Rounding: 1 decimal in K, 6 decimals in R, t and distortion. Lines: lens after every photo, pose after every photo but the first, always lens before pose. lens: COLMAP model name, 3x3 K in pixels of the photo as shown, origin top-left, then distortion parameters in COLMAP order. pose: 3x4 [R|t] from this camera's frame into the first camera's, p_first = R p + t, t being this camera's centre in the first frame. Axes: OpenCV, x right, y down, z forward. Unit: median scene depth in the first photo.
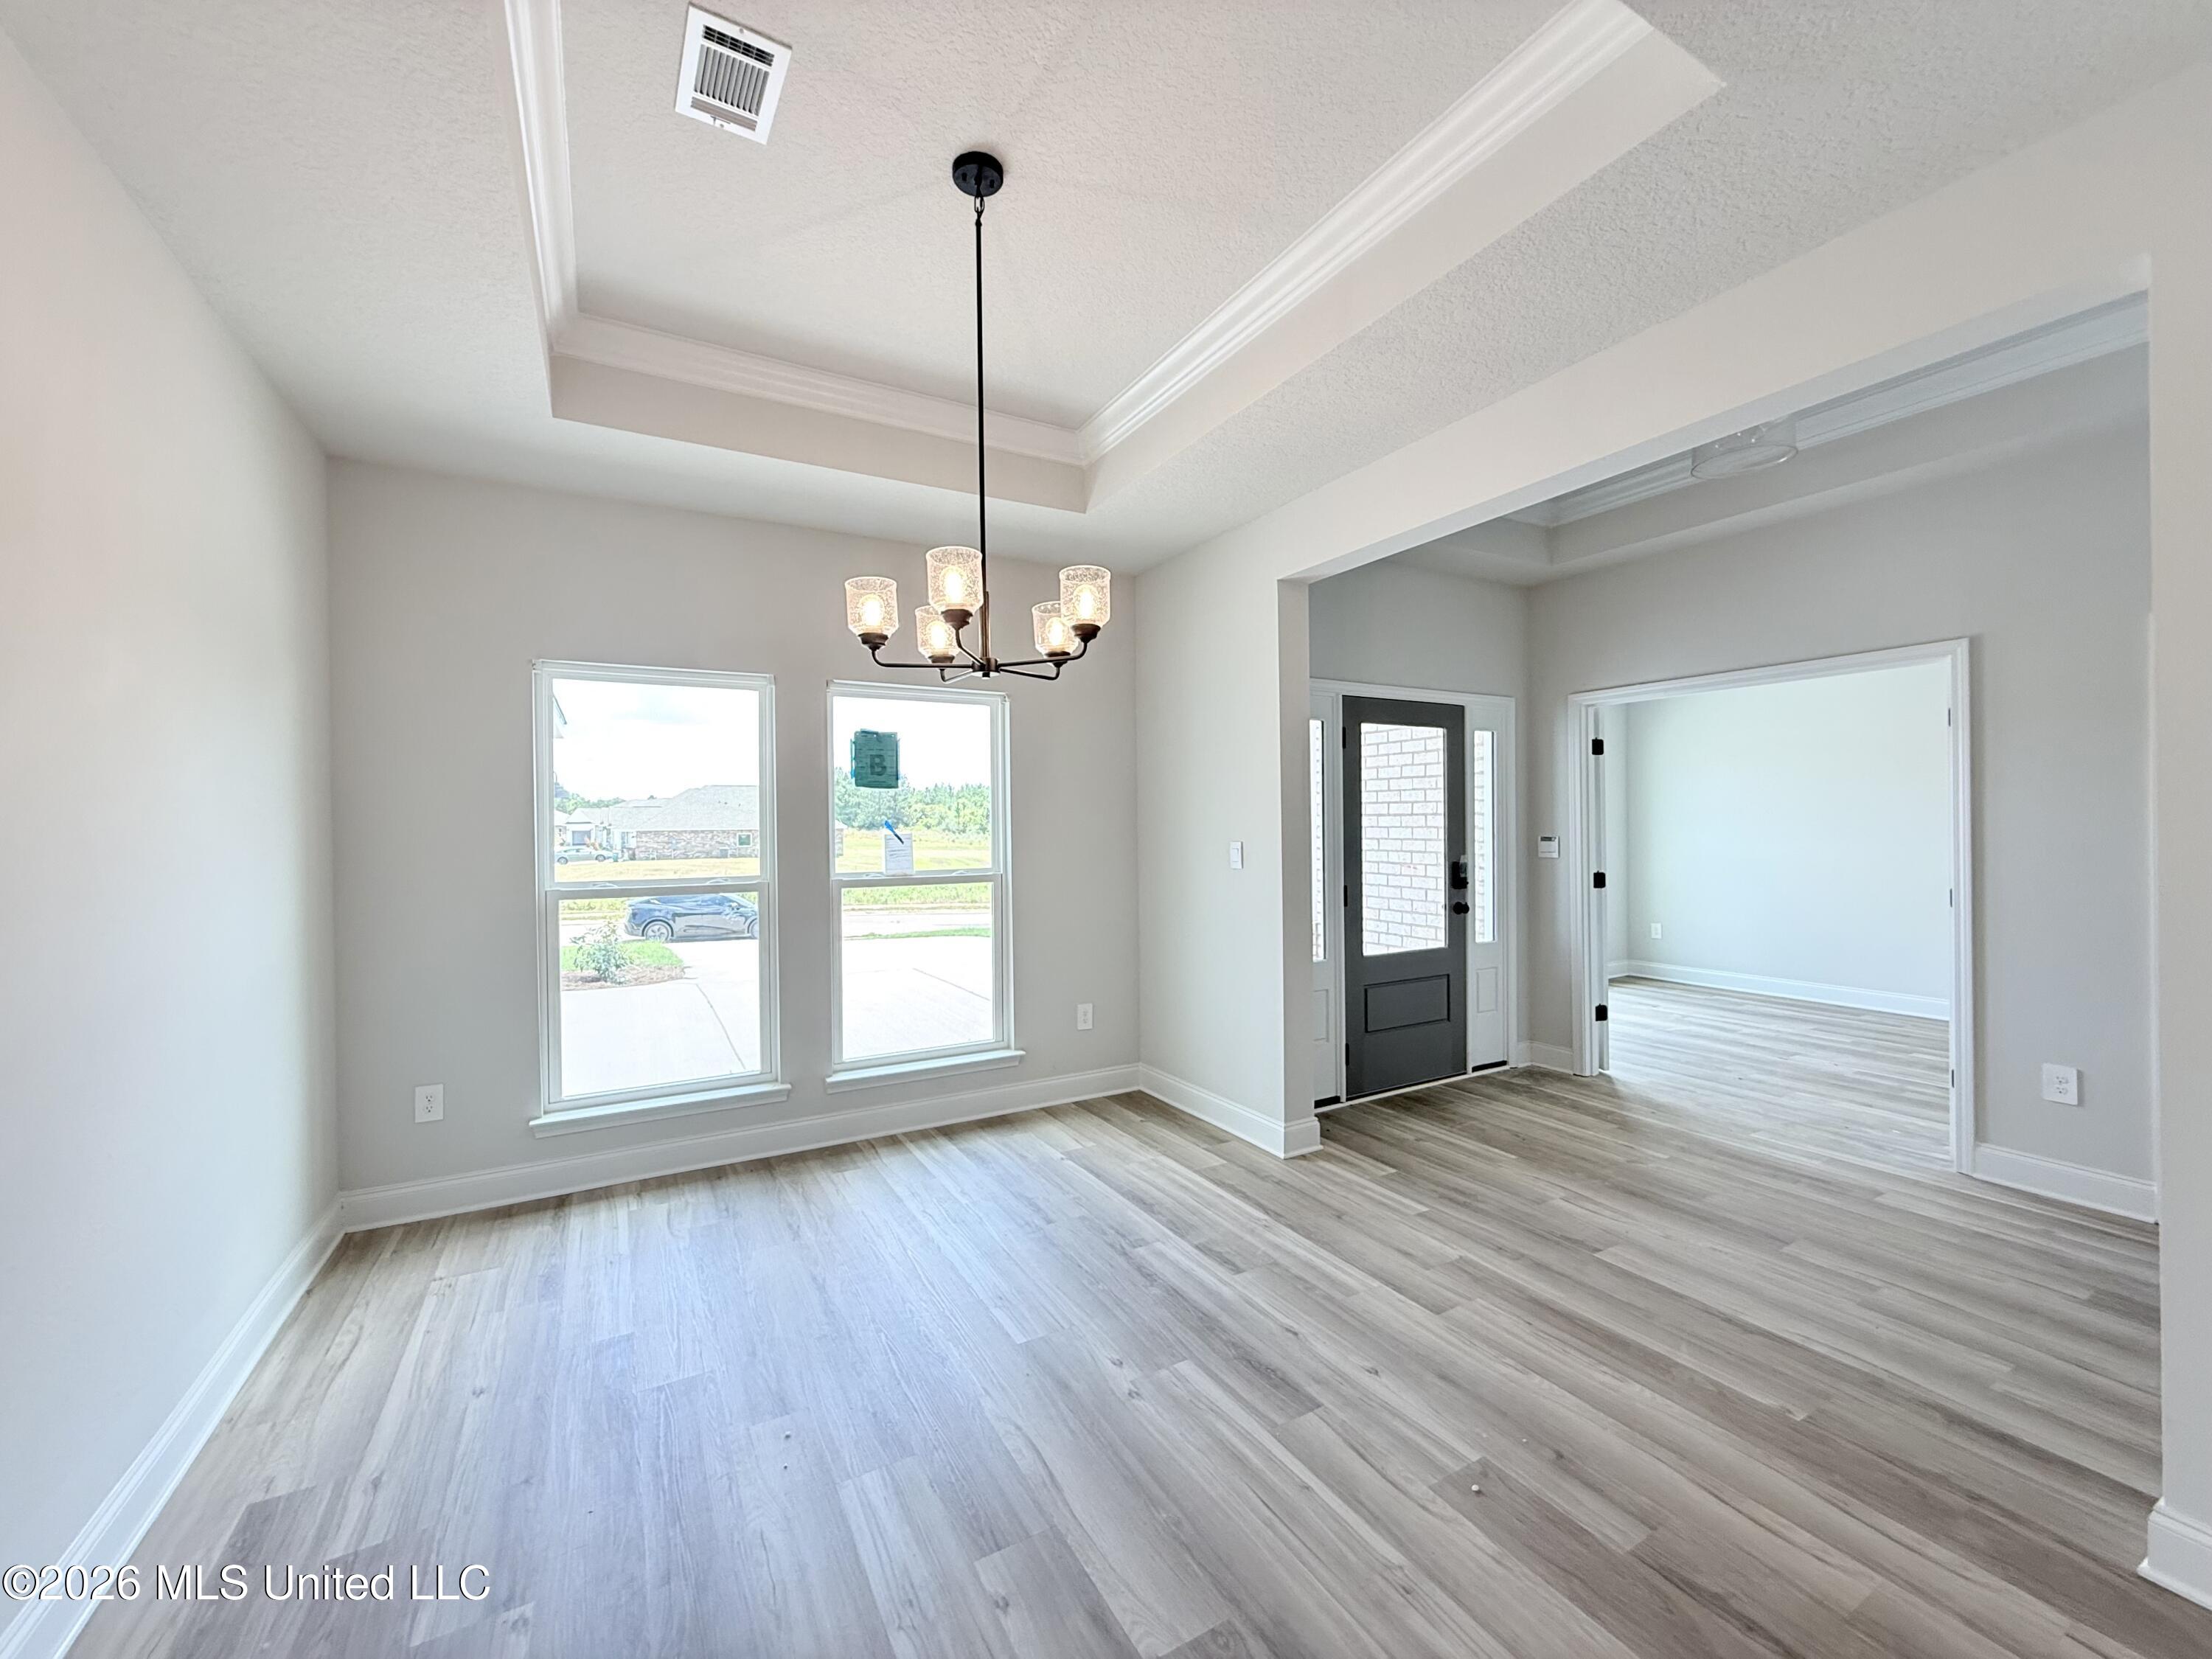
lens RADIAL K [[881.7, 0, 1103.9], [0, 881.7, 826.5], [0, 0, 1]] dist [-0.000874, 0.000747]
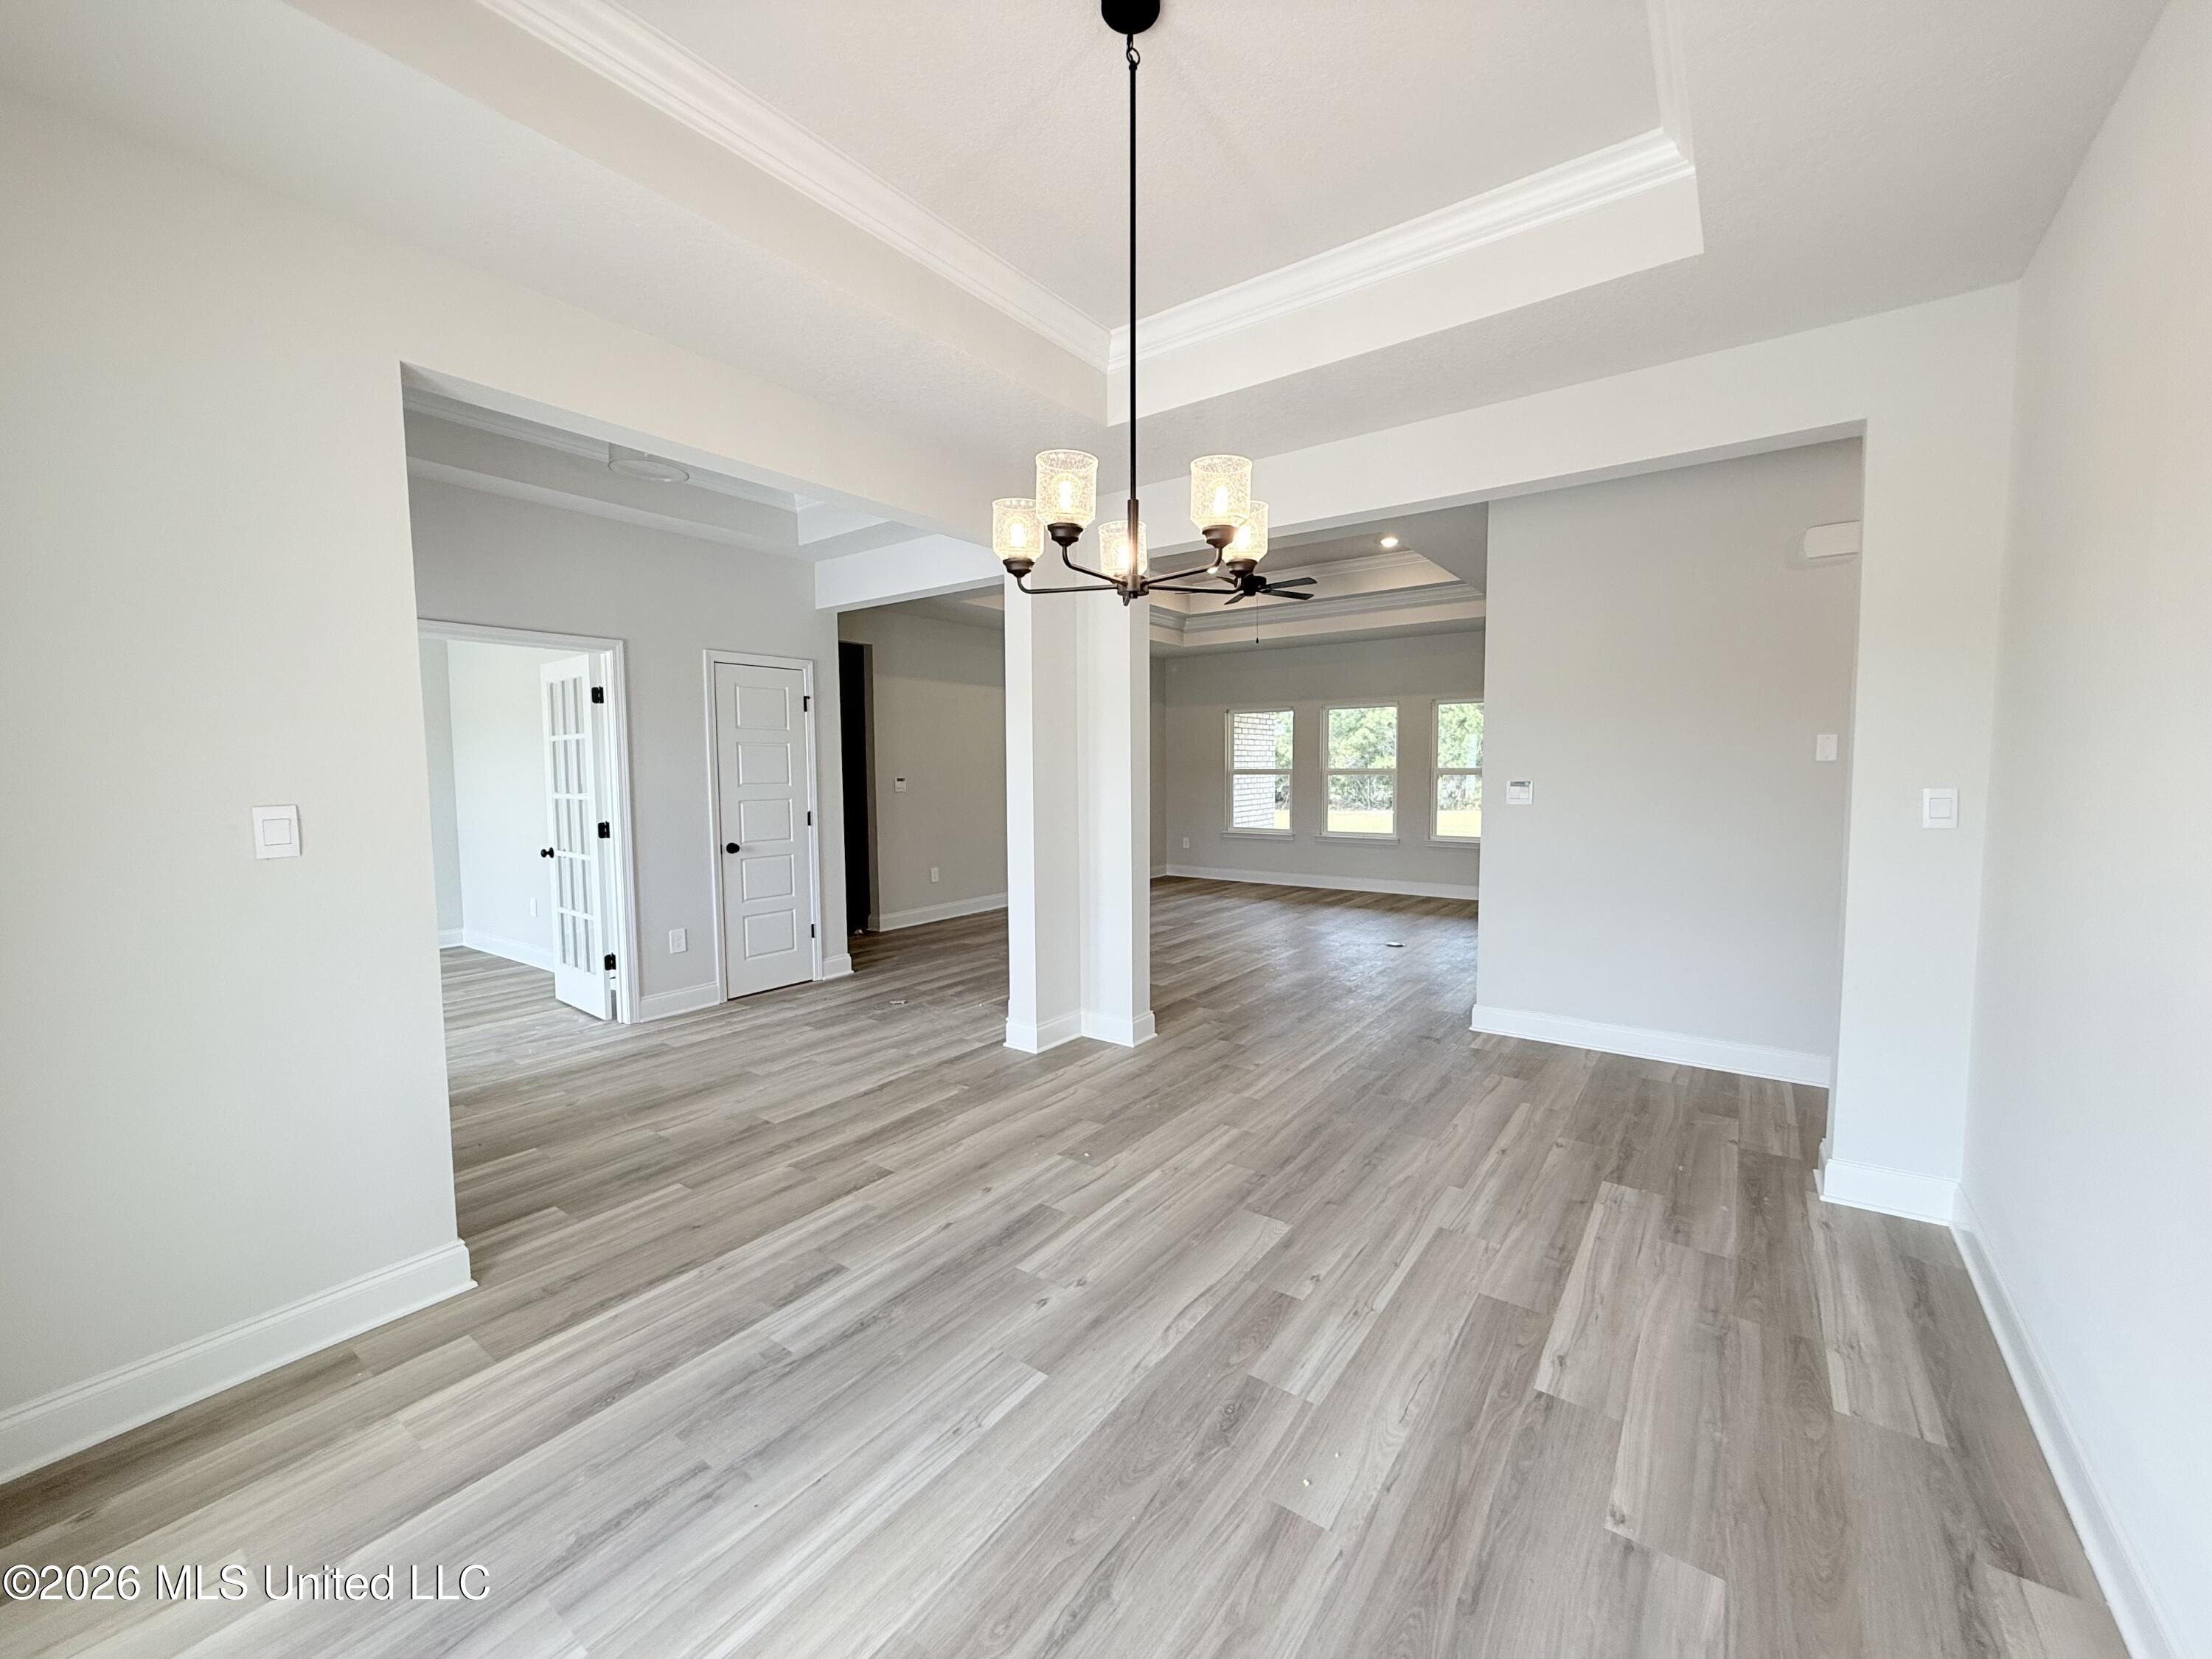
lens RADIAL K [[881.7, 0, 1103.9], [0, 881.7, 826.5], [0, 0, 1]] dist [-0.000874, 0.000747]
pose [[-0.415292, -0.048634, 0.908387, -0.701798], [0.014396, 0.998093, 0.060018, 0.007168], [-0.909574, 0.038002, -0.413800, 1.040433]]
